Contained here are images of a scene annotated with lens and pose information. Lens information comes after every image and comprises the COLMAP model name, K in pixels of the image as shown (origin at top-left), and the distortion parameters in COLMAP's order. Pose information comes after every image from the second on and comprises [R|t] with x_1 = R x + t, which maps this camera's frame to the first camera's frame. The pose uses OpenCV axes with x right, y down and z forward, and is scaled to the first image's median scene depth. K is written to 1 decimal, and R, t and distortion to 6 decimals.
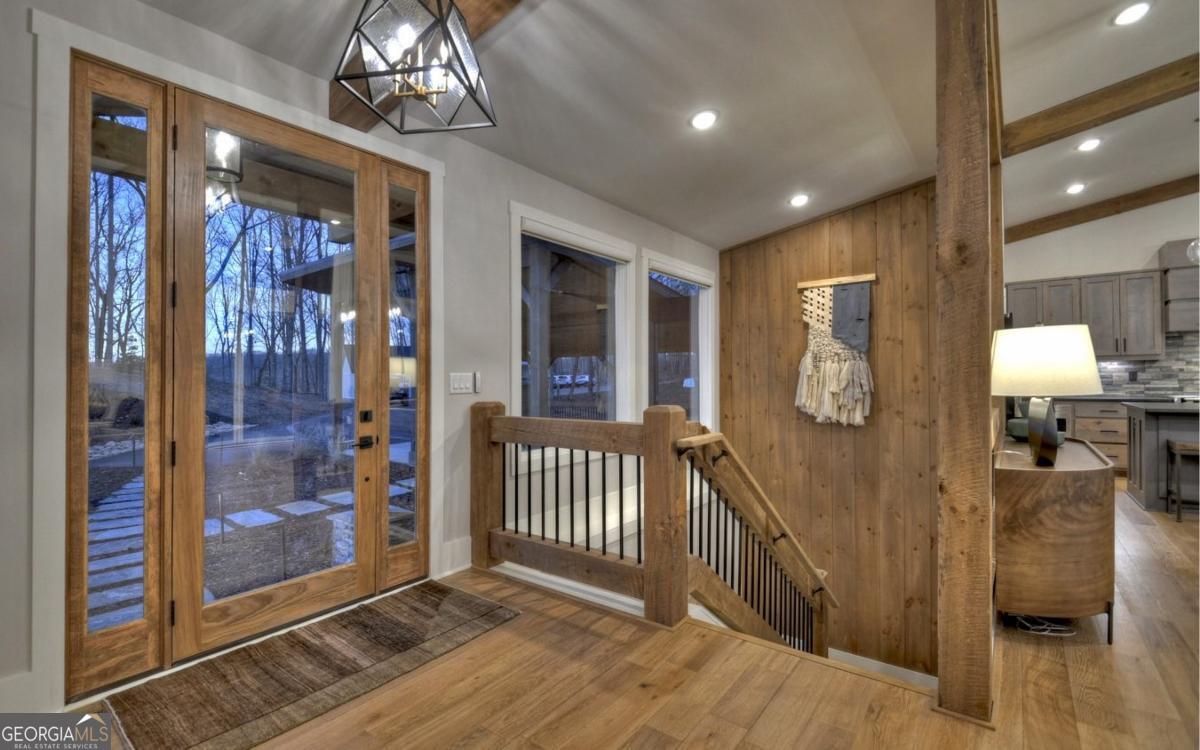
lens RADIAL K [[533.4, 0, 601.1], [0, 533.4, 369.1], [0, 0, 1]] dist [-0.029426, -0.000346]
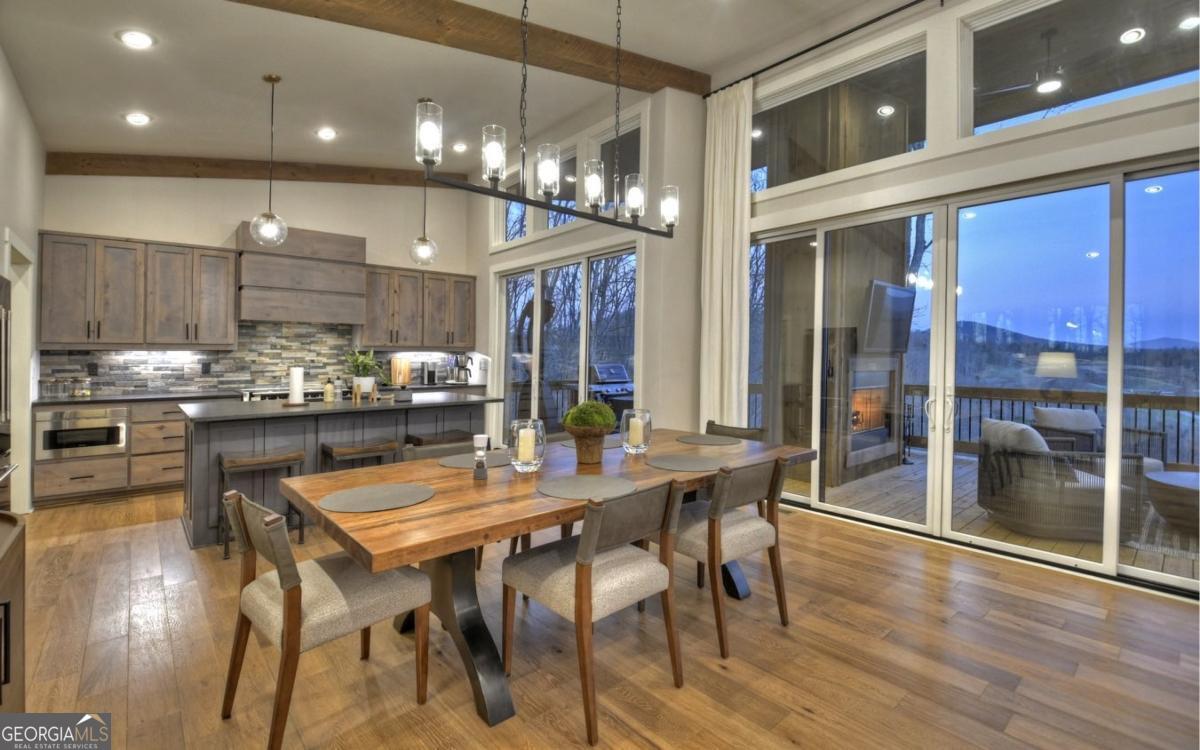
lens RADIAL K [[533.4, 0, 601.1], [0, 533.4, 369.1], [0, 0, 1]] dist [-0.029426, -0.000346]
pose [[0.184783, -0.012137, 0.982704, 0.291339], [-0.027980, 0.999453, 0.017605, -0.019426], [-0.982381, -0.030749, 0.184343, 0.187577]]
